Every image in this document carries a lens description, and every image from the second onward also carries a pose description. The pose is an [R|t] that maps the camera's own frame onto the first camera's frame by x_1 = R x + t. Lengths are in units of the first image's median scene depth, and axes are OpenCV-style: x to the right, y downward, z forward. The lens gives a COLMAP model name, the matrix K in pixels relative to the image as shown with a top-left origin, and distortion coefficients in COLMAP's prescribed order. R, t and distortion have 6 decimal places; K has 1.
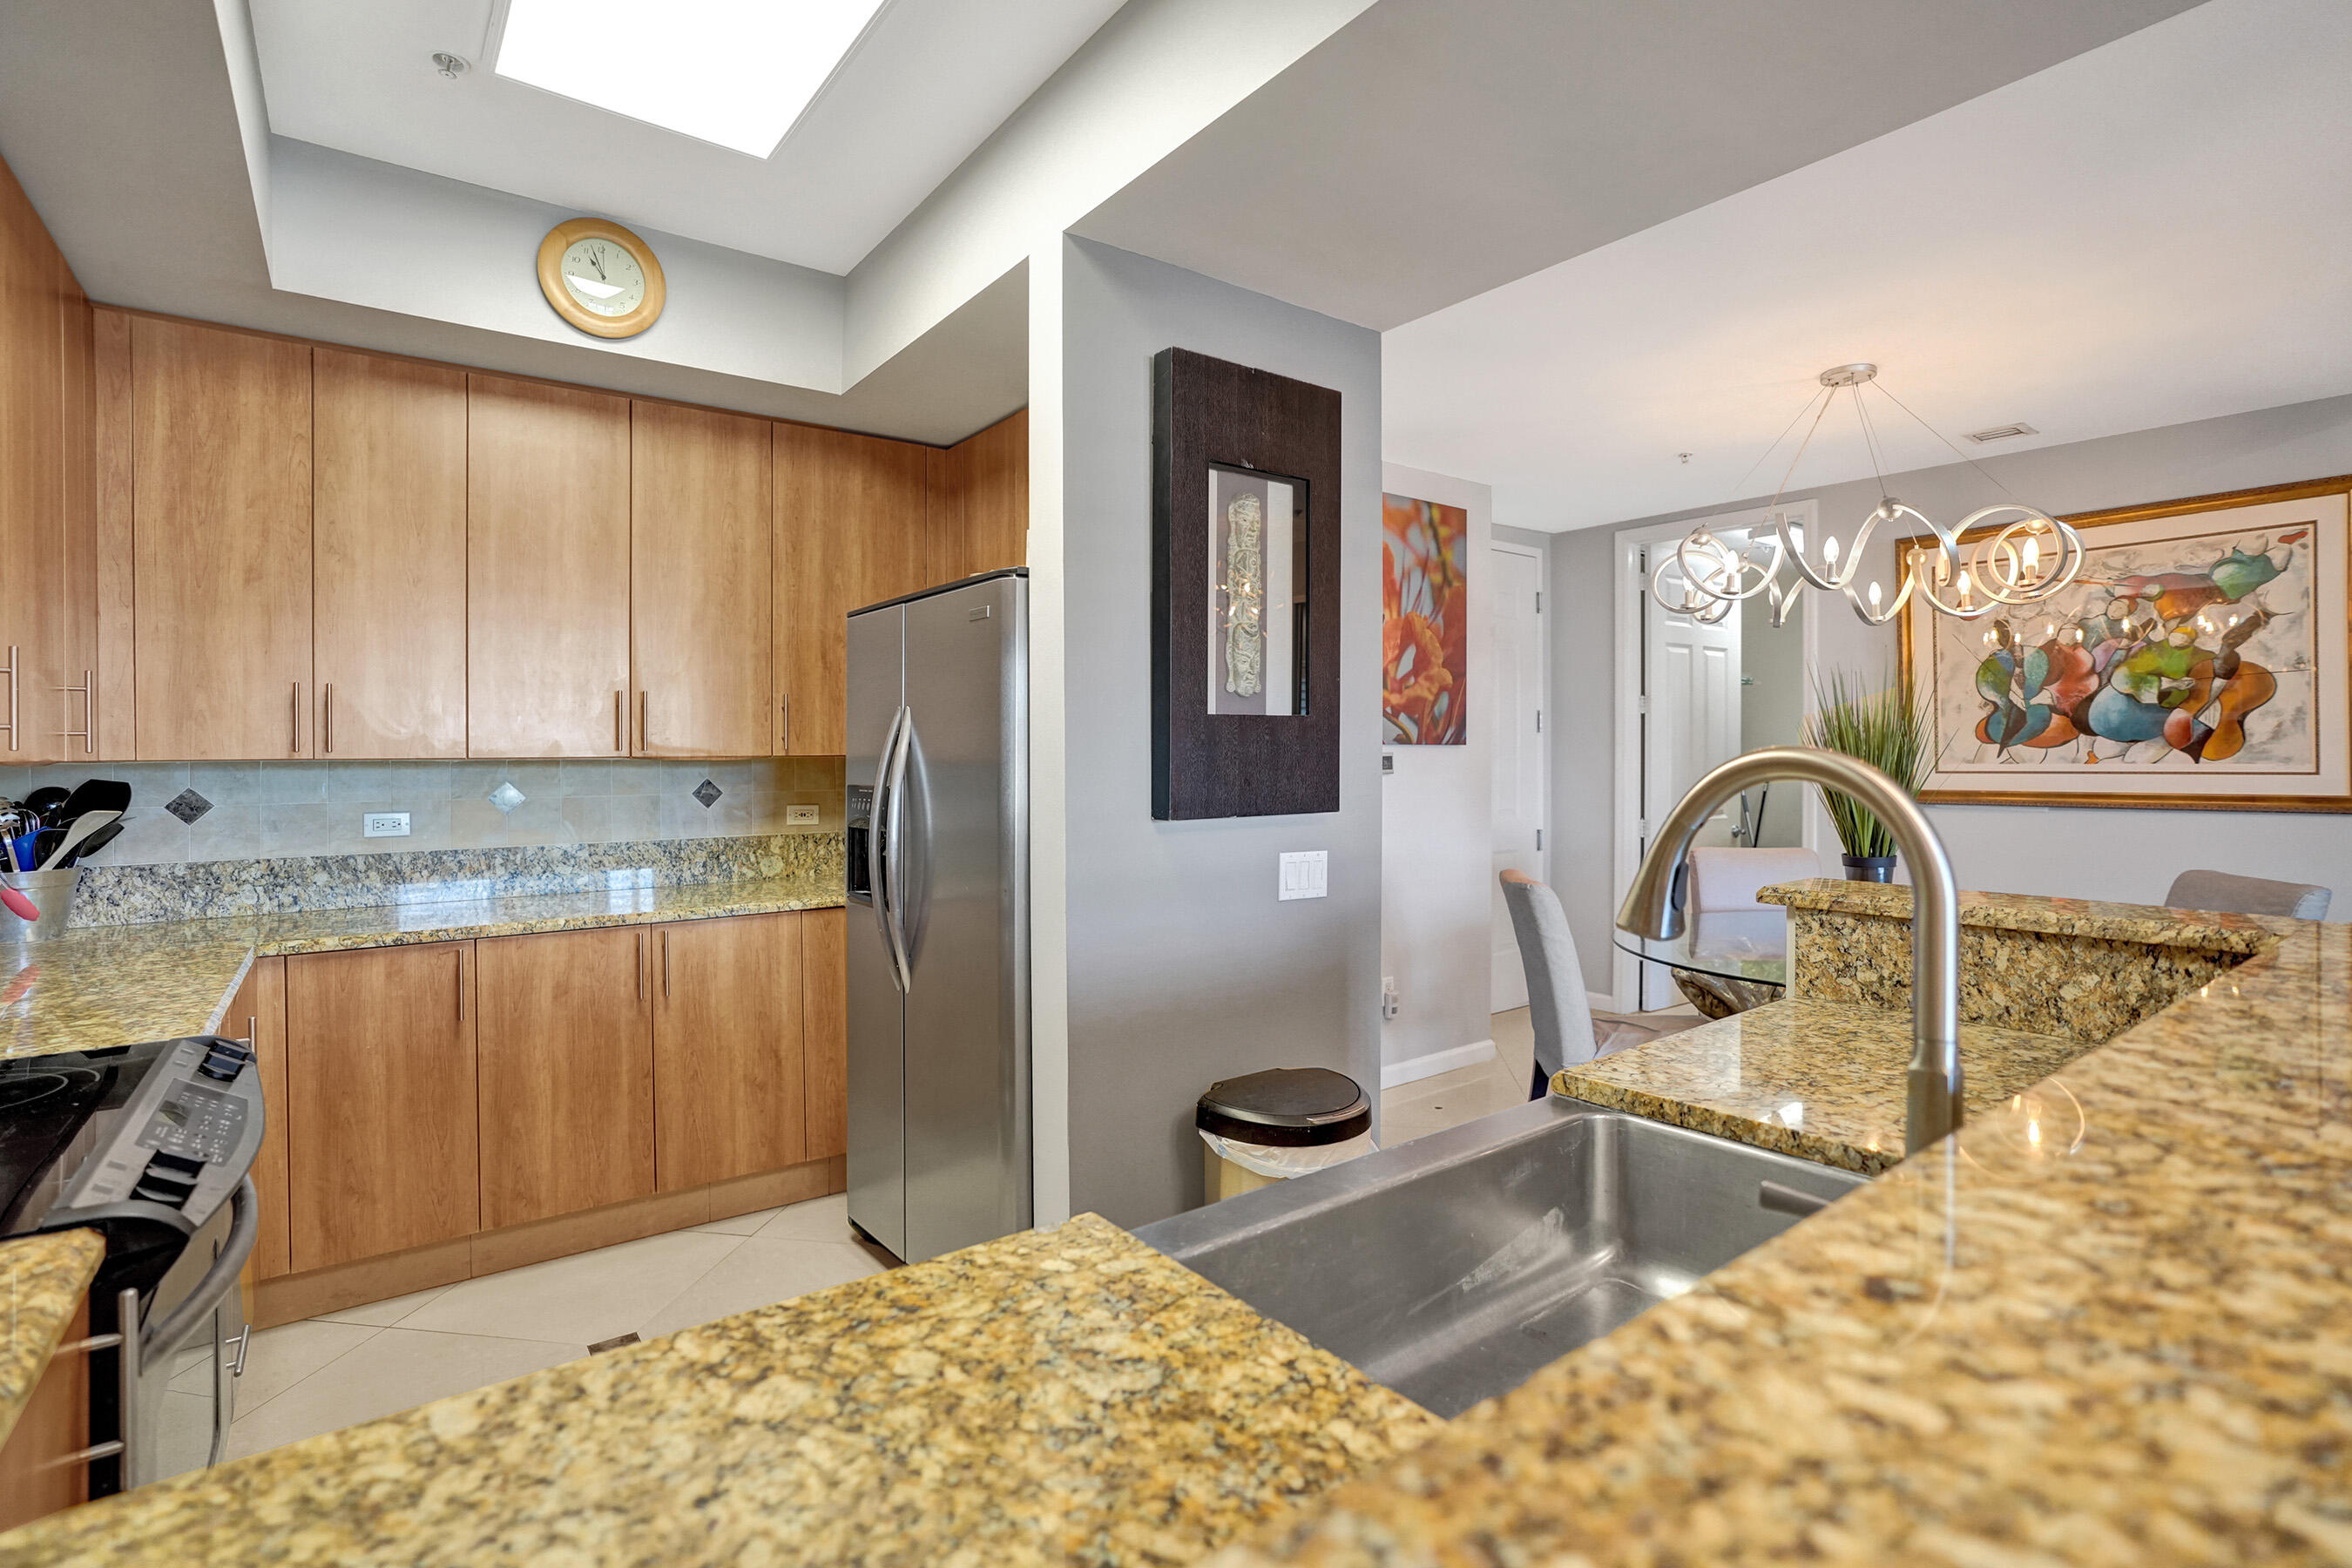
lens RADIAL K [[1090.9, 0, 1171.7], [0, 1090.9, 751.9], [0, 0, 1]] dist [-0.052488, 0.026532]
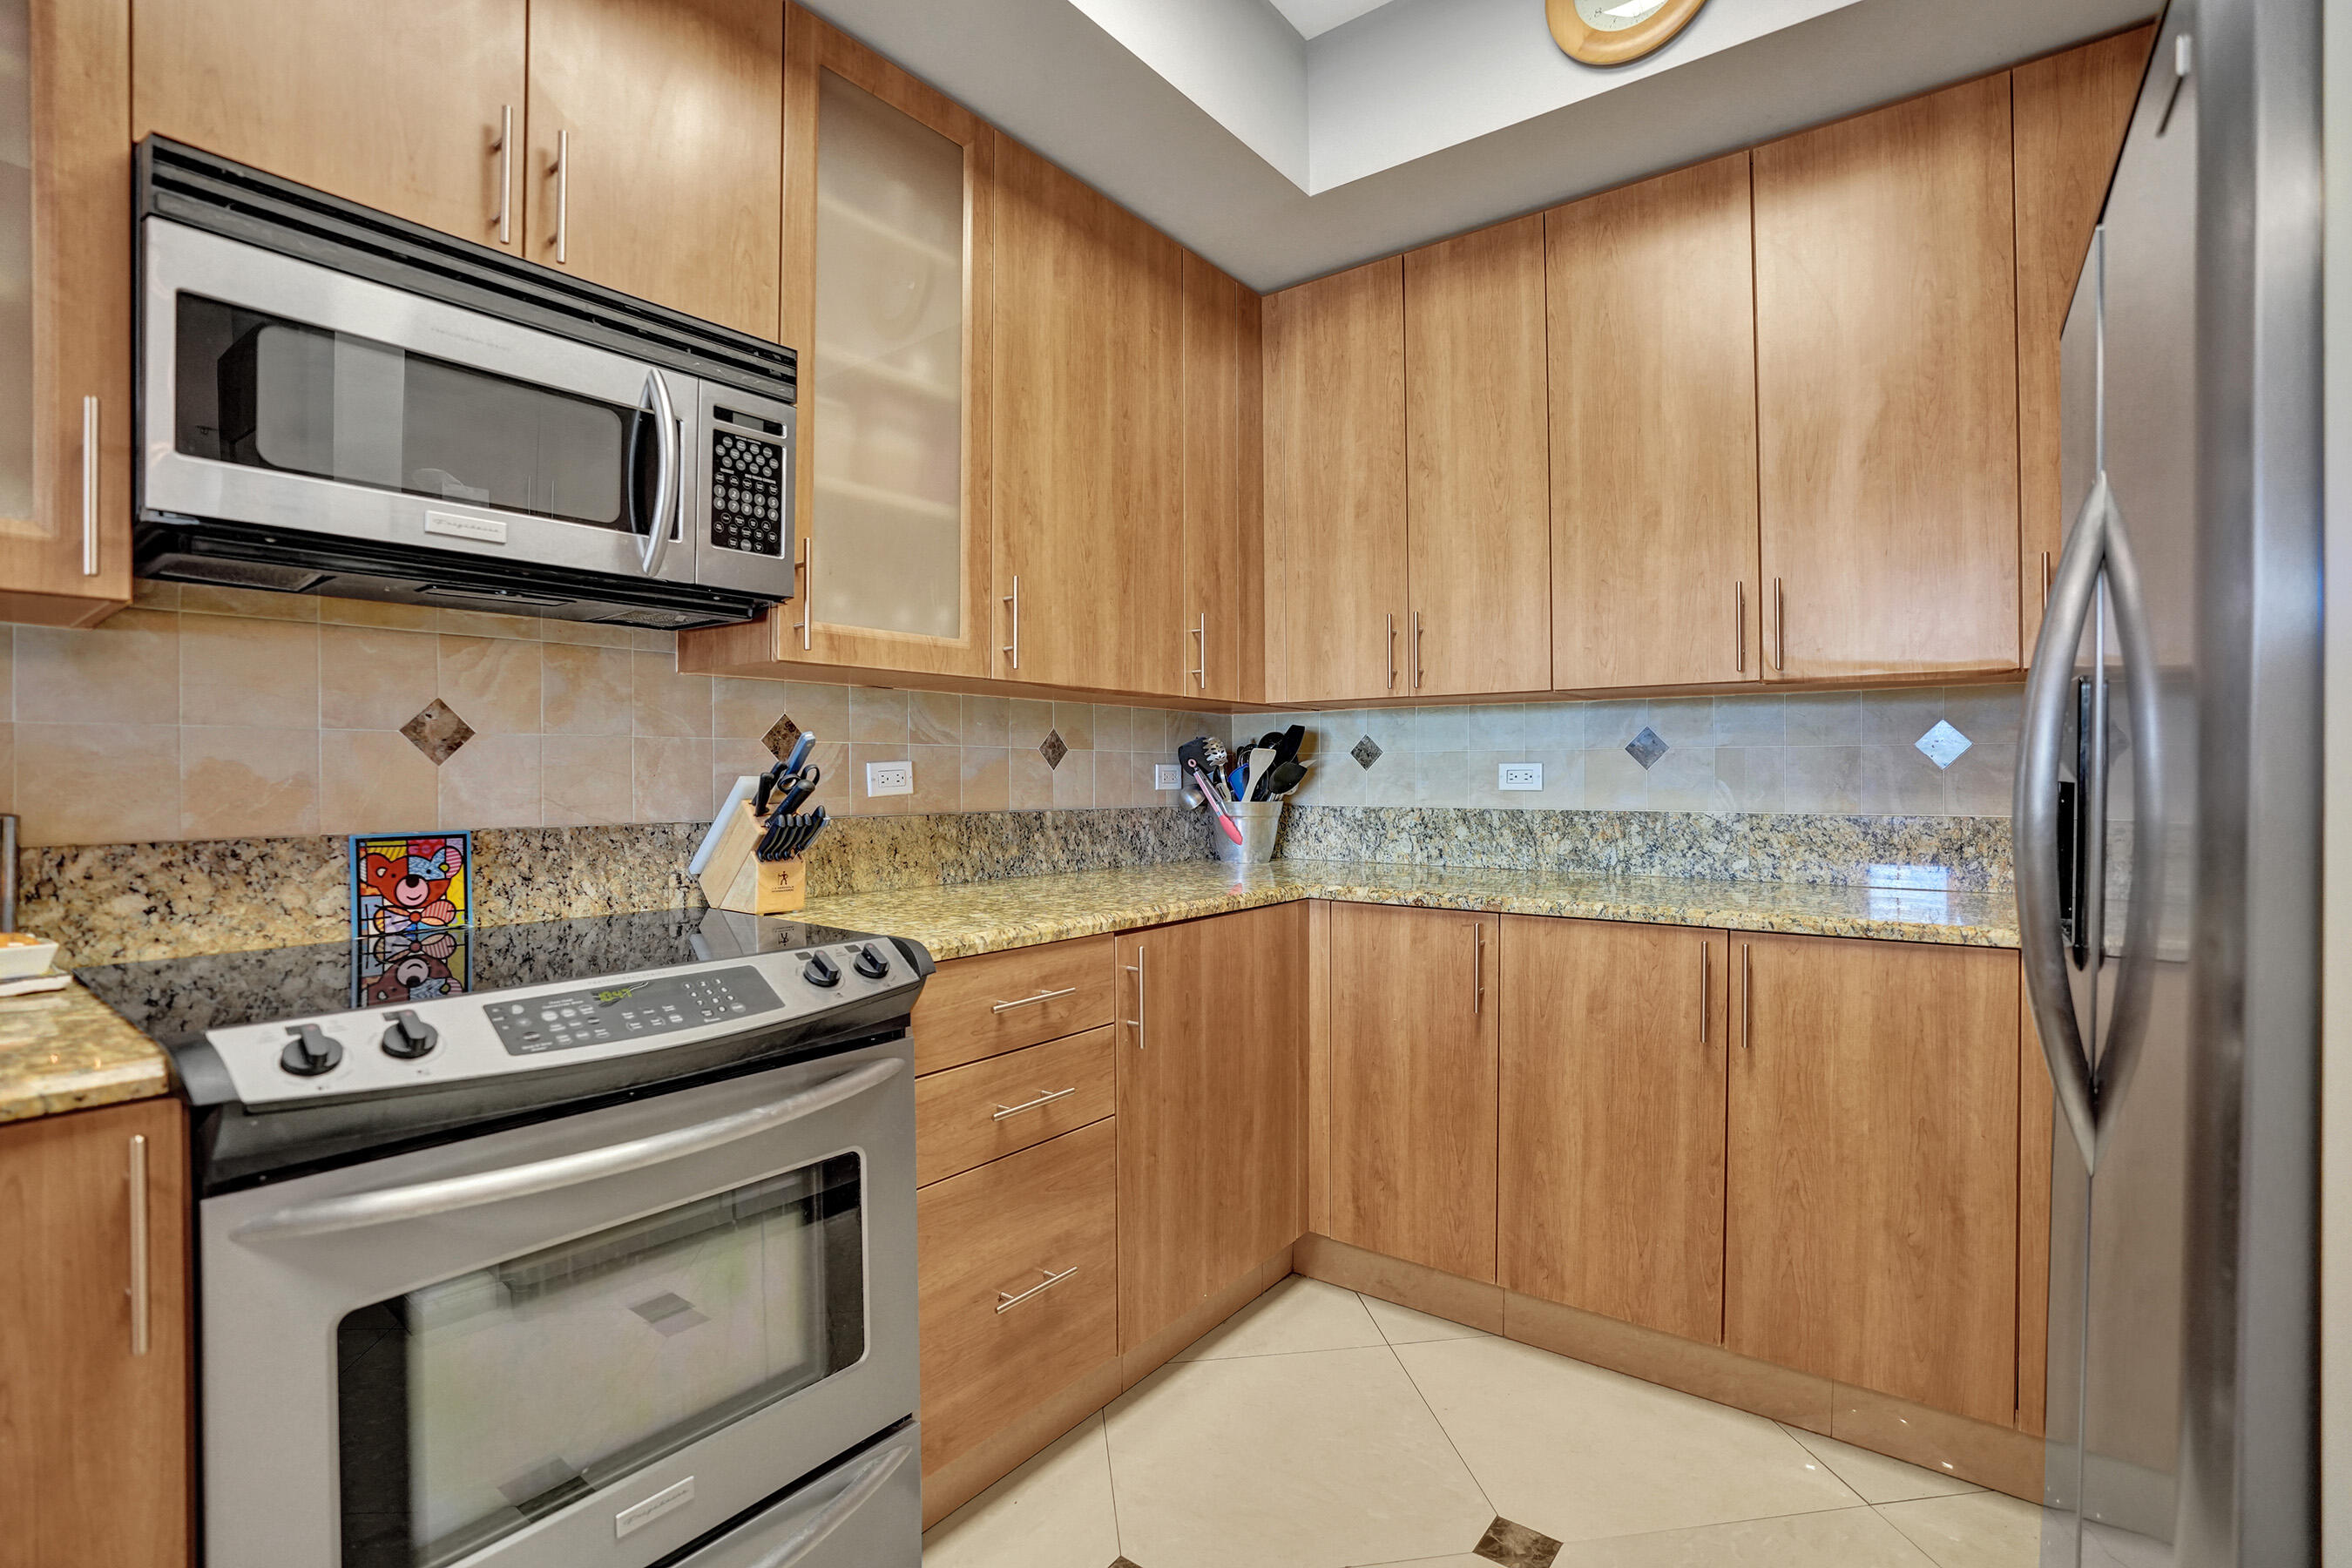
lens RADIAL K [[1086.6, 0, 1177.6], [0, 1086.6, 775.7], [0, 0, 1]] dist [-0.067315, 0.027259]
pose [[0.274523, 0.007337, -0.961553, 0.037935], [0.002917, 0.999960, 0.008463, 0.065429], [0.961576, -0.005128, 0.274491, 0.543835]]
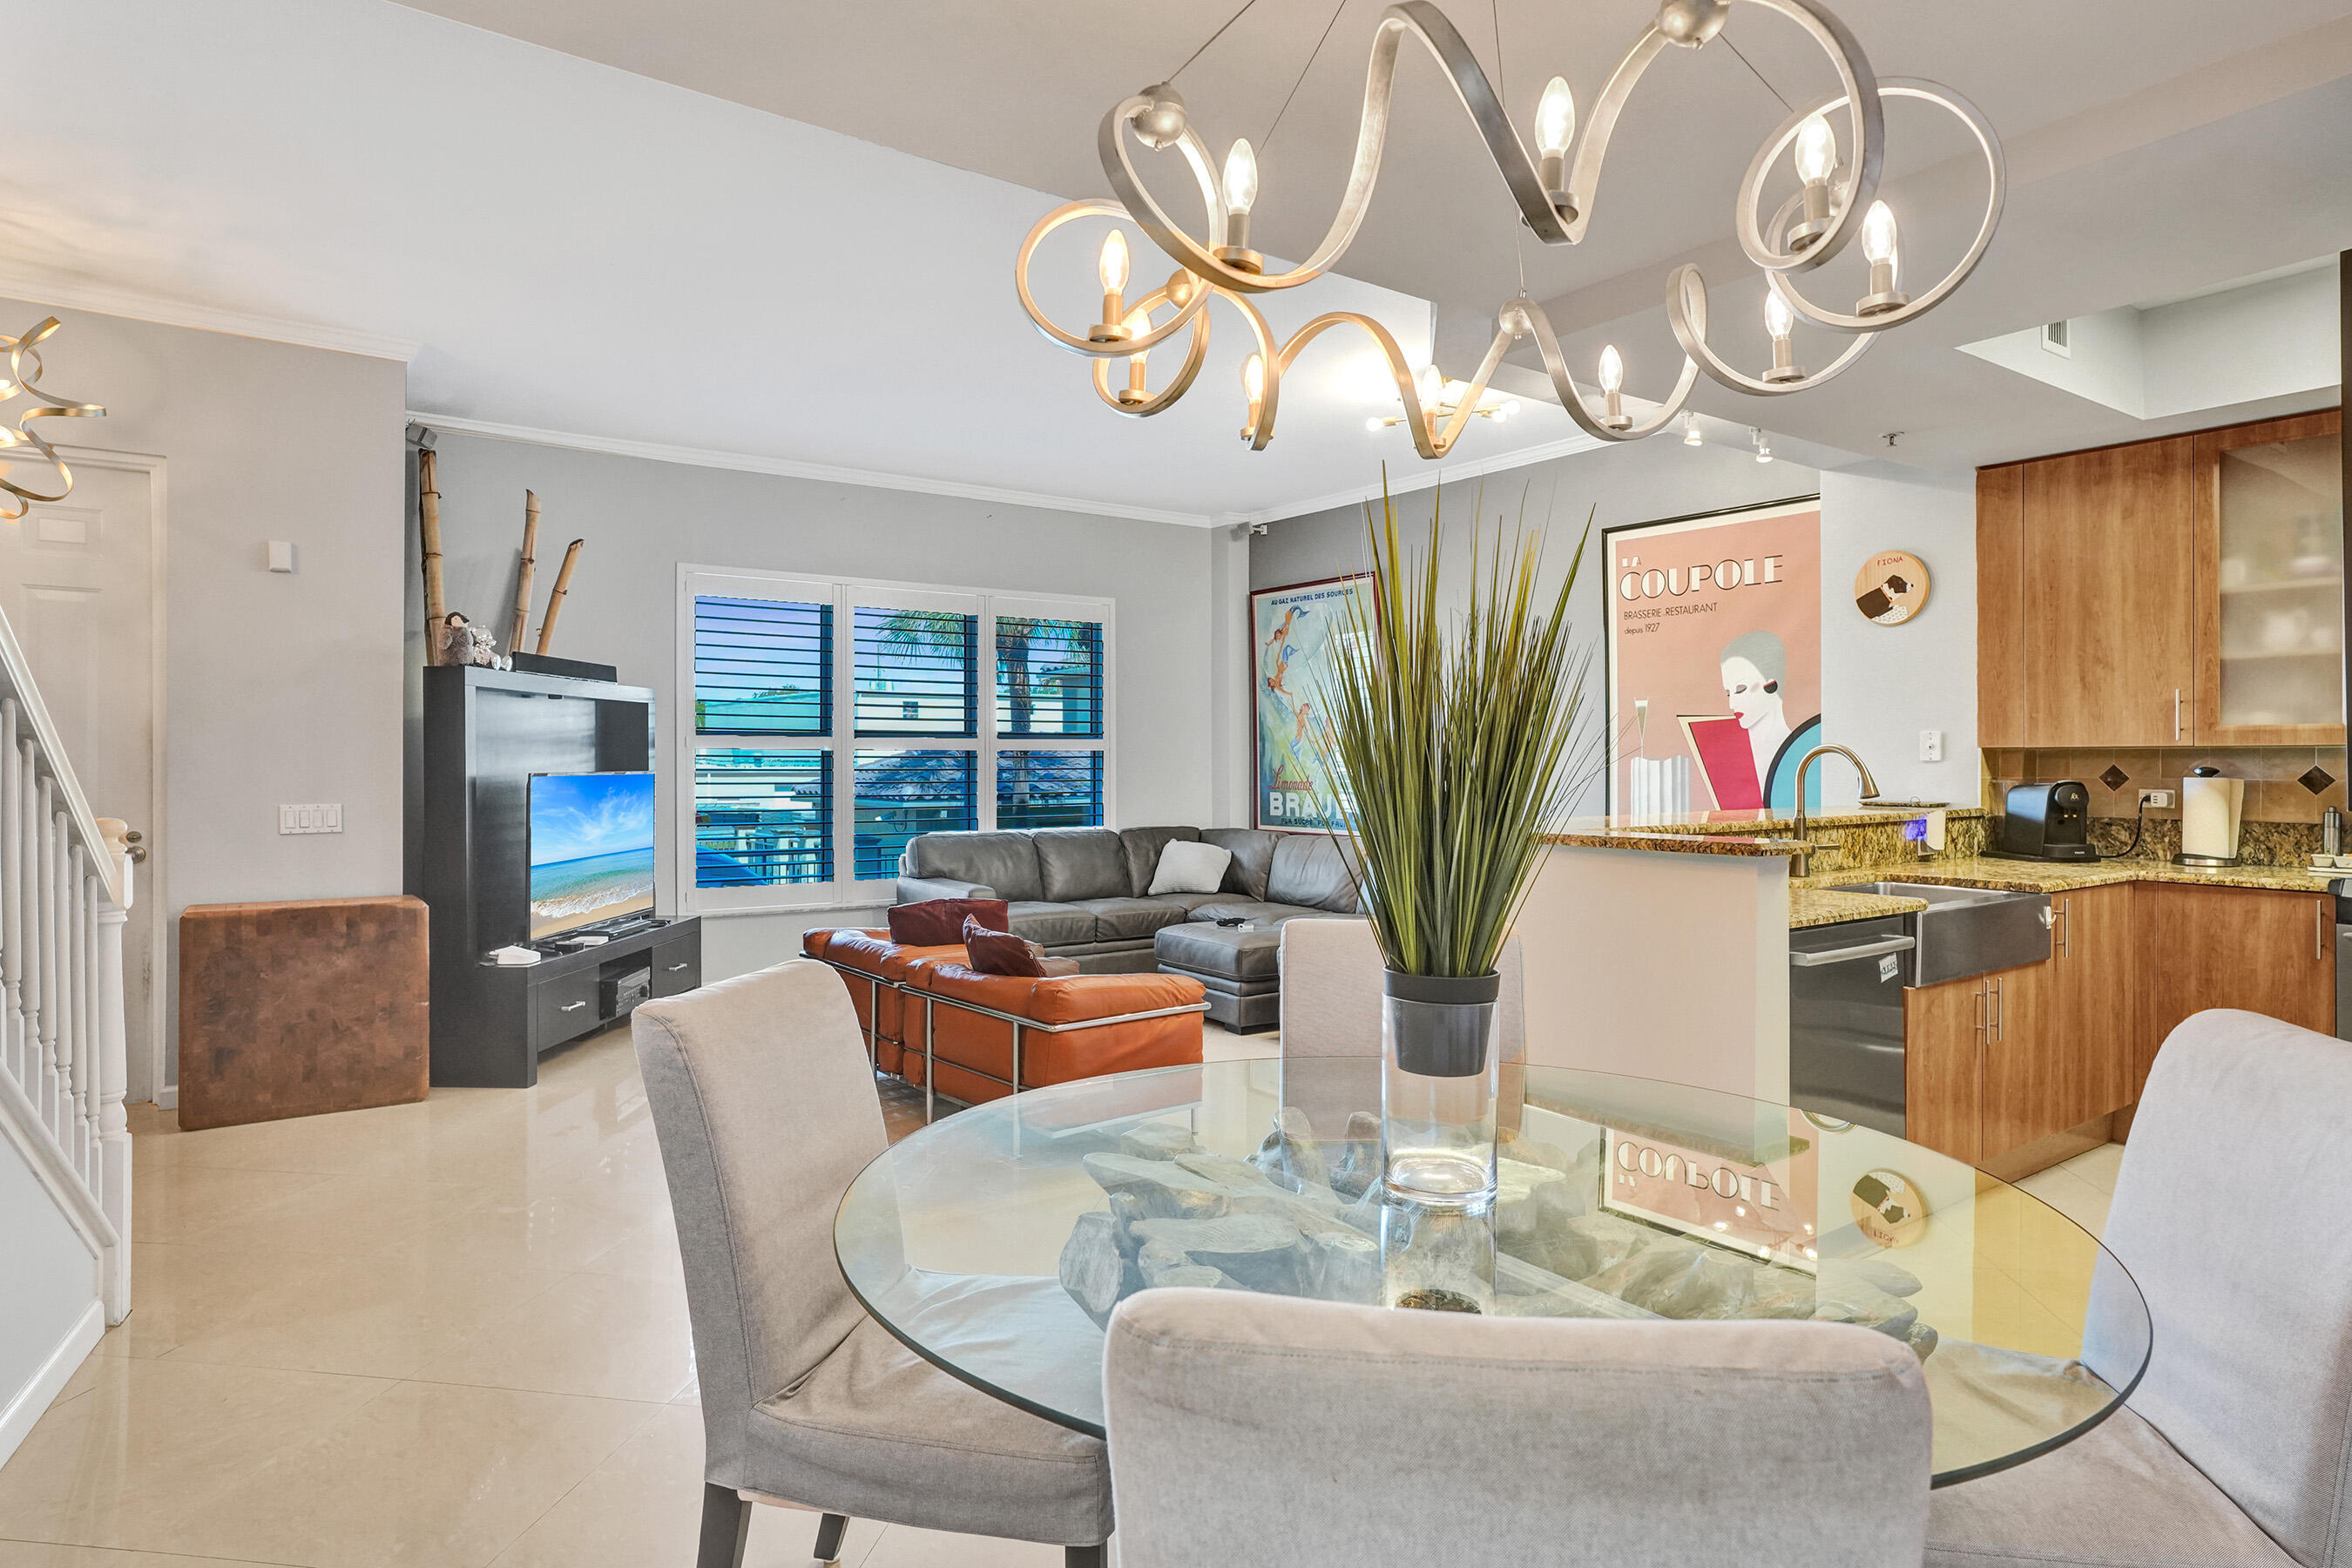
lens RADIAL K [[1341.5, 0, 1175.1], [0, 1341.5, 764.8], [0, 0, 1]] dist [-0.034915, 0.034387]
pose [[-0.999861, 0.005606, 0.015720, 0.877312], [0.005626, 0.999983, 0.001278, 0.015846], [-0.015713, 0.001367, -0.999876, 1.793029]]
